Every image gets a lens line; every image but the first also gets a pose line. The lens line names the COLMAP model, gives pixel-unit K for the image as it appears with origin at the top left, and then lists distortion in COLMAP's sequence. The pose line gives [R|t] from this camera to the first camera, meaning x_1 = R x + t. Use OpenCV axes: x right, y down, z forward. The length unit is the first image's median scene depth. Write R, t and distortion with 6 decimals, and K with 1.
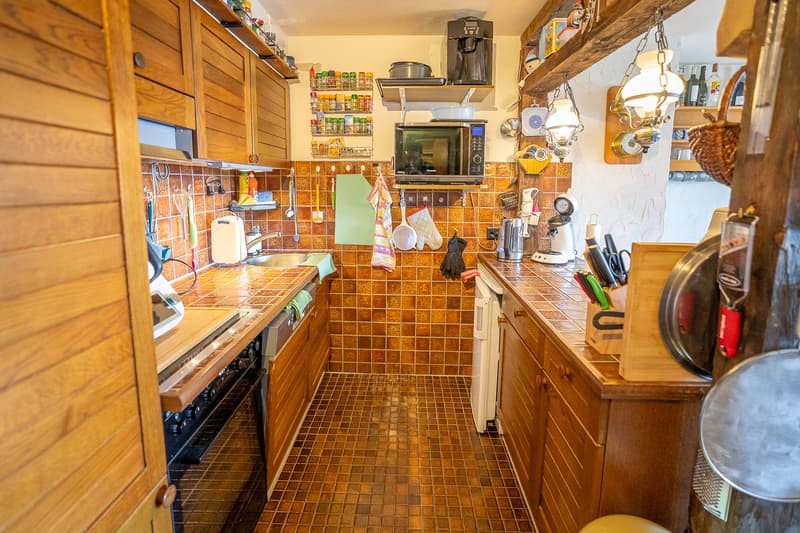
lens RADIAL K [[383.7, 0, 400.0], [0, 383.7, 266.5], [0, 0, 1]] dist [-0.078685, 0.032657]
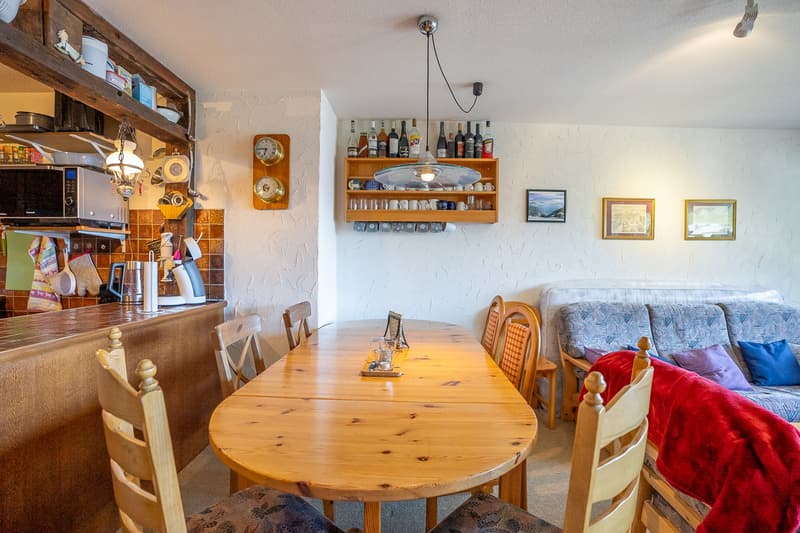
lens RADIAL K [[371.7, 0, 398.3], [0, 371.7, 264.3], [0, 0, 1]] dist [-0.072624, 0.028670]
pose [[0.999914, 0.012866, -0.002580, 0.881397], [-0.013122, 0.979728, -0.199902, 0.051109], [-0.000044, 0.199919, 0.979812, 0.080521]]
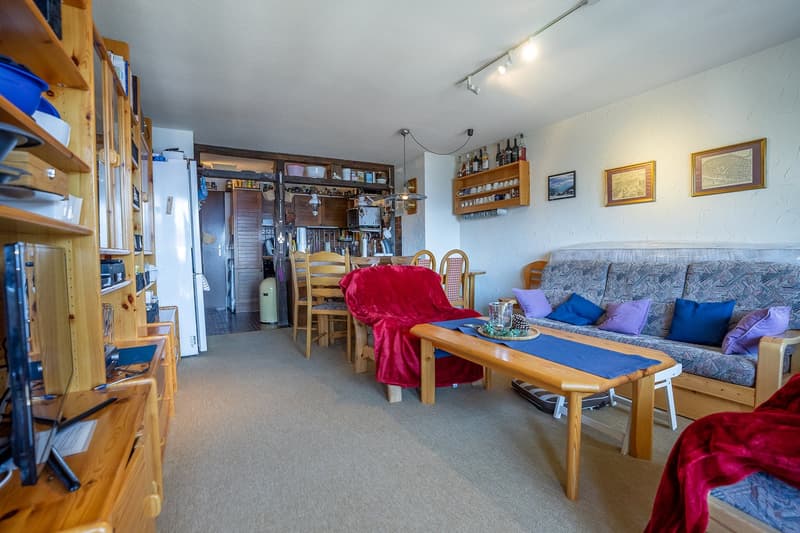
lens RADIAL K [[371.7, 0, 398.3], [0, 371.7, 264.3], [0, 0, 1]] dist [-0.072624, 0.028670]
pose [[0.491963, 0.025922, -0.870230, 2.268000], [-0.173640, 0.982396, -0.068900, 0.156427], [0.853124, 0.185003, 0.487804, -0.042805]]
